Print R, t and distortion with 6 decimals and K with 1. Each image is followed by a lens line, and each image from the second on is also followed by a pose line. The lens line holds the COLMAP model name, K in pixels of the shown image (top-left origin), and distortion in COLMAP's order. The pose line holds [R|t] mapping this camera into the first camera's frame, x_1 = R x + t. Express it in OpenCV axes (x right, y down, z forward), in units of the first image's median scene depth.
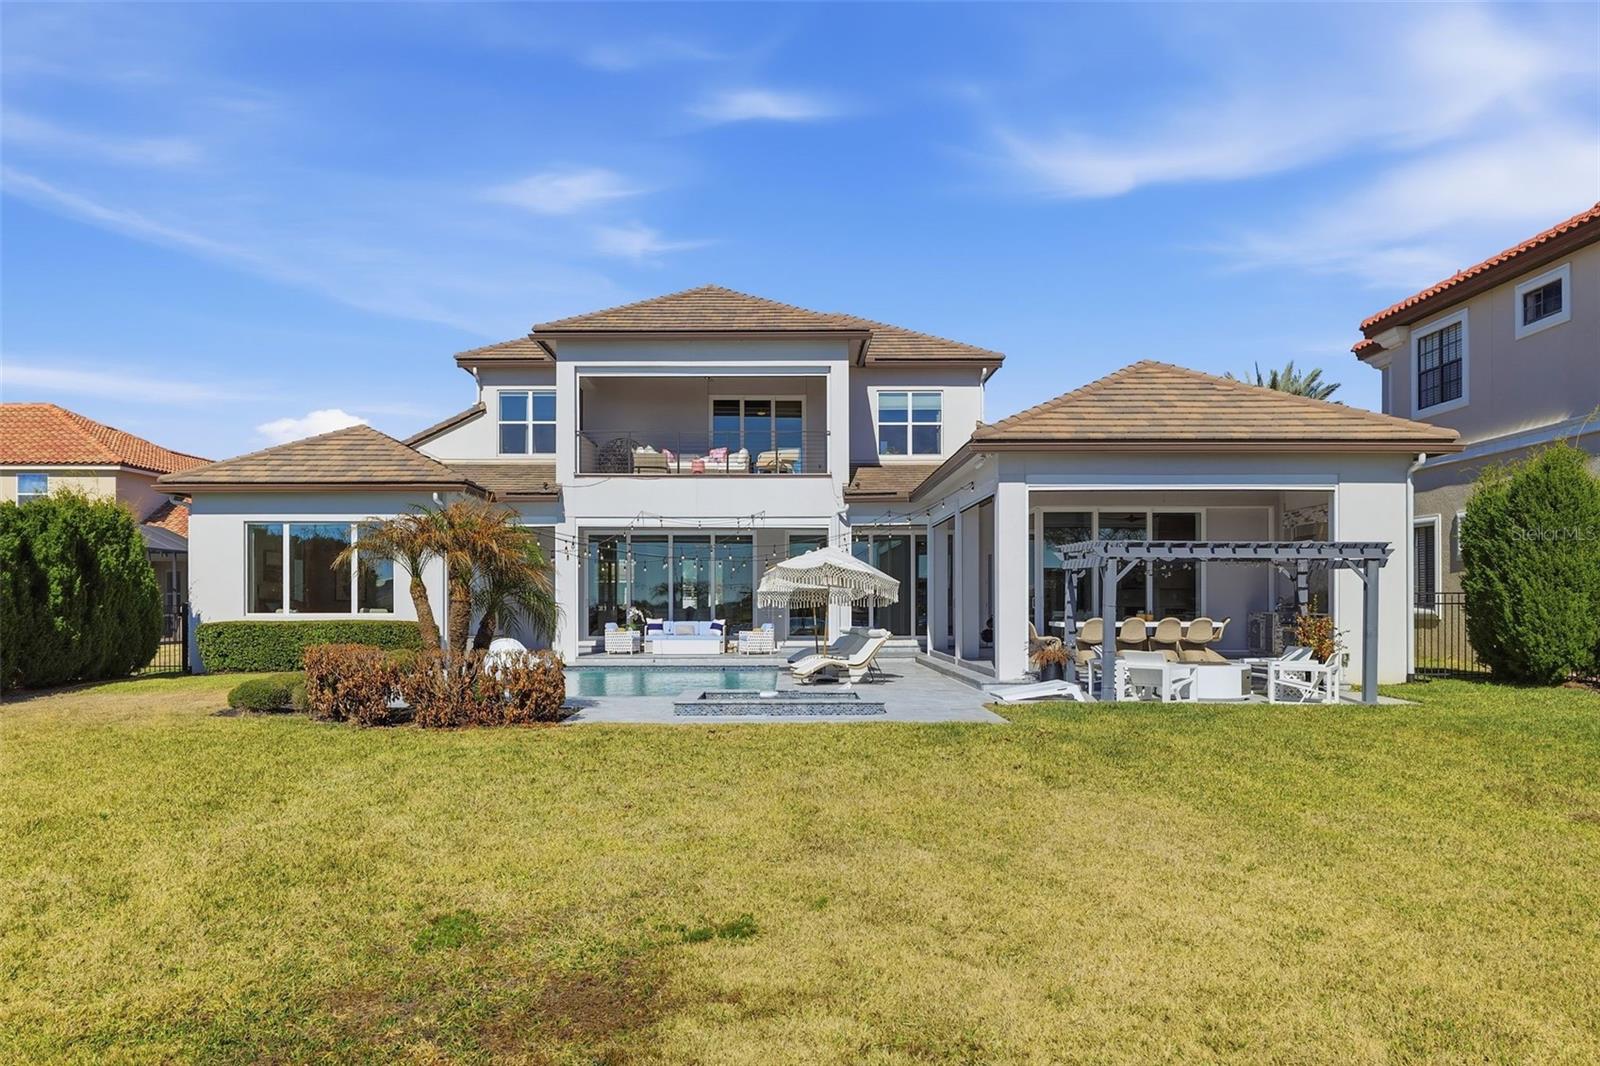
lens RADIAL K [[1303.3, 0, 800.3], [0, 1303.3, 607.6], [0, 0, 1]] dist [-0.003934, -0.001920]
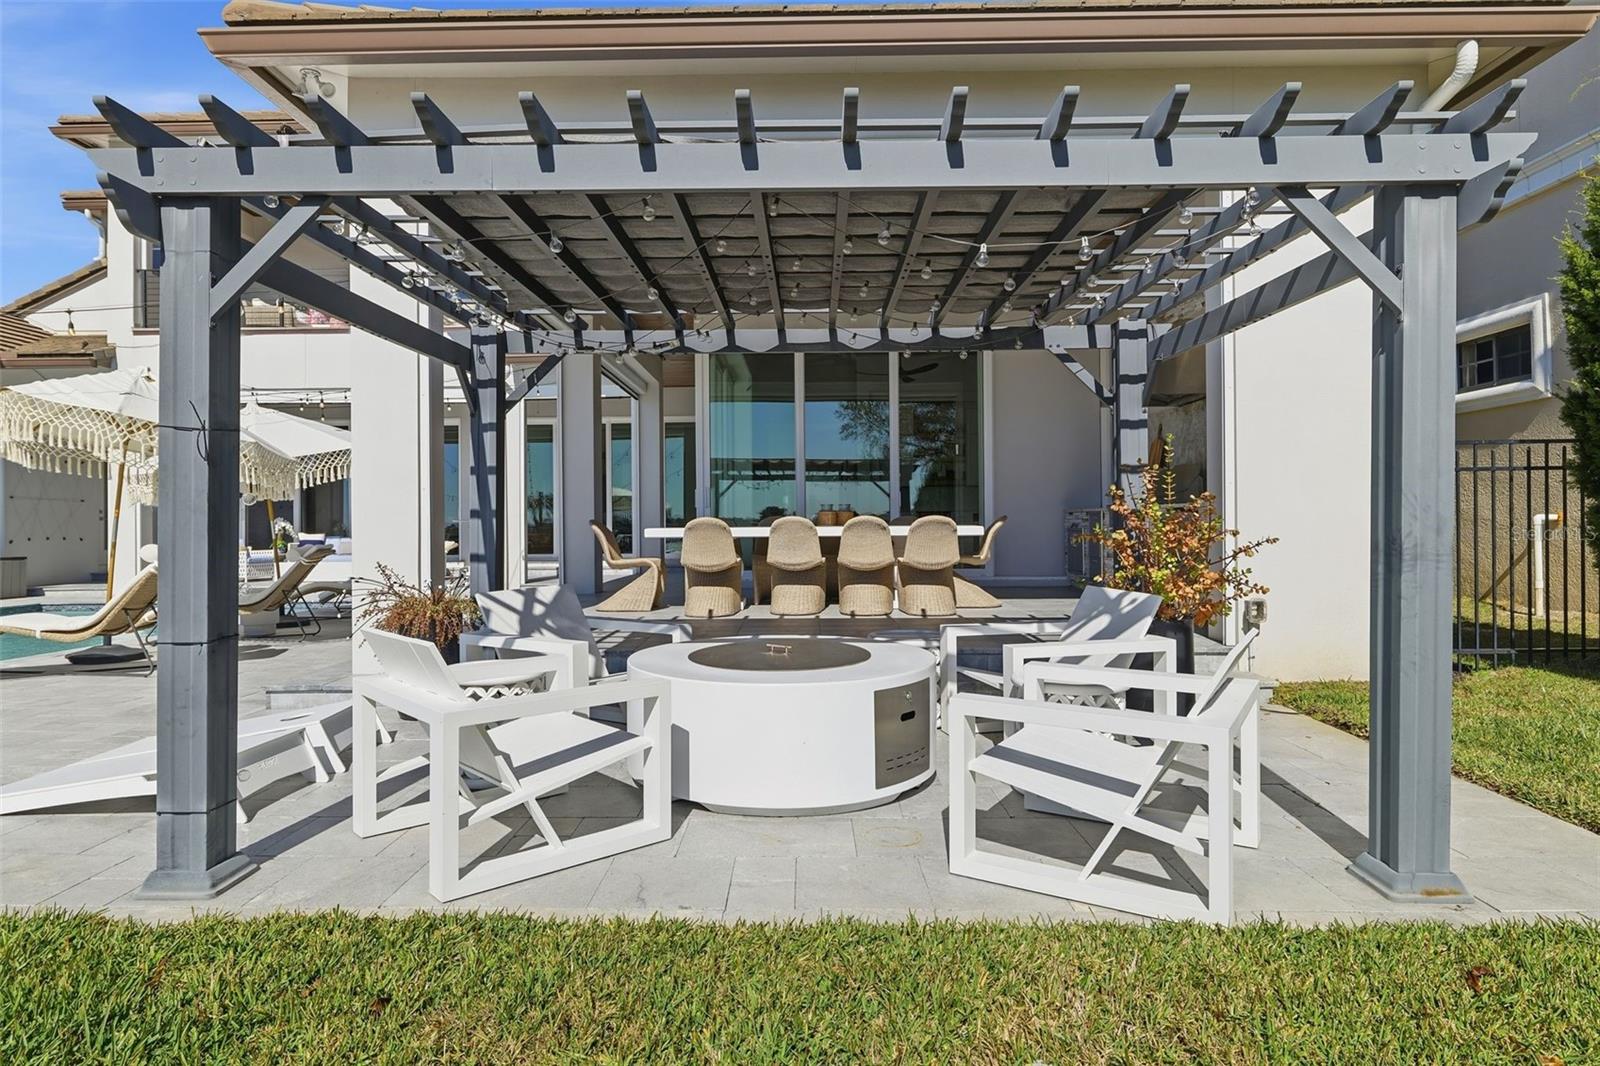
lens RADIAL K [[913.4, 0, 800.0], [0, 913.4, 533.0], [0, 0, 1]] dist [0.000862, -0.000126]
pose [[0.999510, -0.009638, -0.029795, 0.269090], [0.009781, 0.999941, 0.004671, 0.011860], [0.029748, -0.004960, 0.999545, 0.666502]]
